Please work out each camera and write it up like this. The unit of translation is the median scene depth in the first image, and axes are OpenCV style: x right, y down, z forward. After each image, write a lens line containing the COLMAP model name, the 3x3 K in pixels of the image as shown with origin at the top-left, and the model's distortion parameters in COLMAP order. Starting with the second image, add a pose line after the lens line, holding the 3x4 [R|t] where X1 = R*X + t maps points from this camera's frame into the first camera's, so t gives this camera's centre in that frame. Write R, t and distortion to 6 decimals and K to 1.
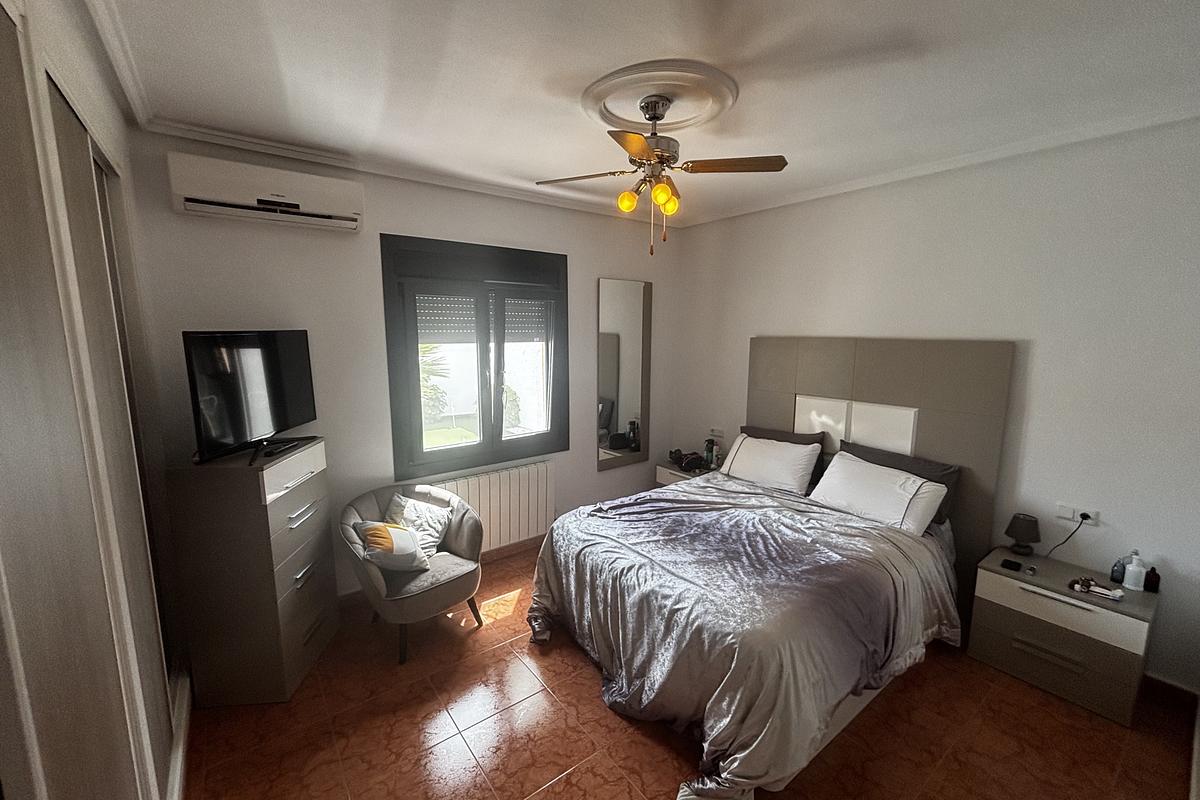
lens RADIAL K [[487.4, 0, 599.5], [0, 487.4, 396.3], [0, 0, 1]] dist [0.003081, -0.001673]
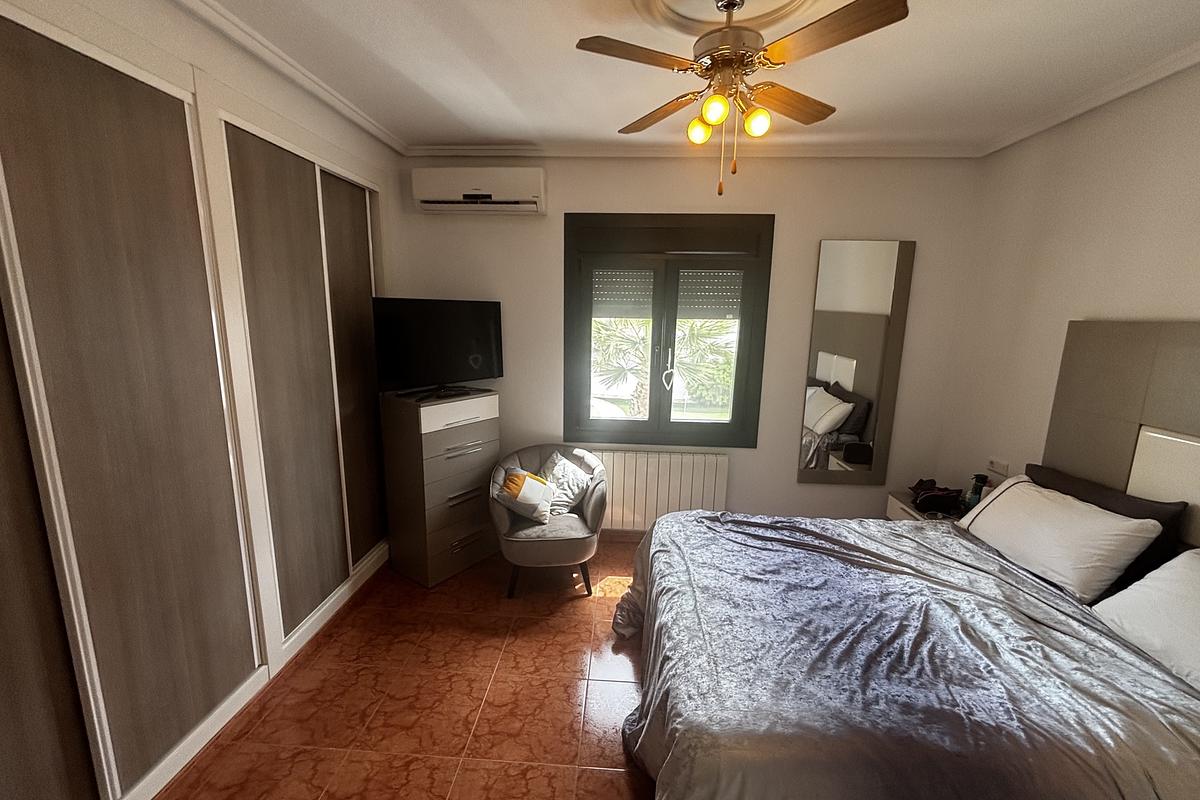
lens RADIAL K [[487.4, 0, 599.5], [0, 487.4, 396.3], [0, 0, 1]] dist [0.003081, -0.001673]
pose [[0.753966, 0.126043, -0.644708, 0.353225], [-0.107743, 0.991857, 0.067910, -0.009350], [0.648018, 0.018261, 0.761406, 0.224479]]
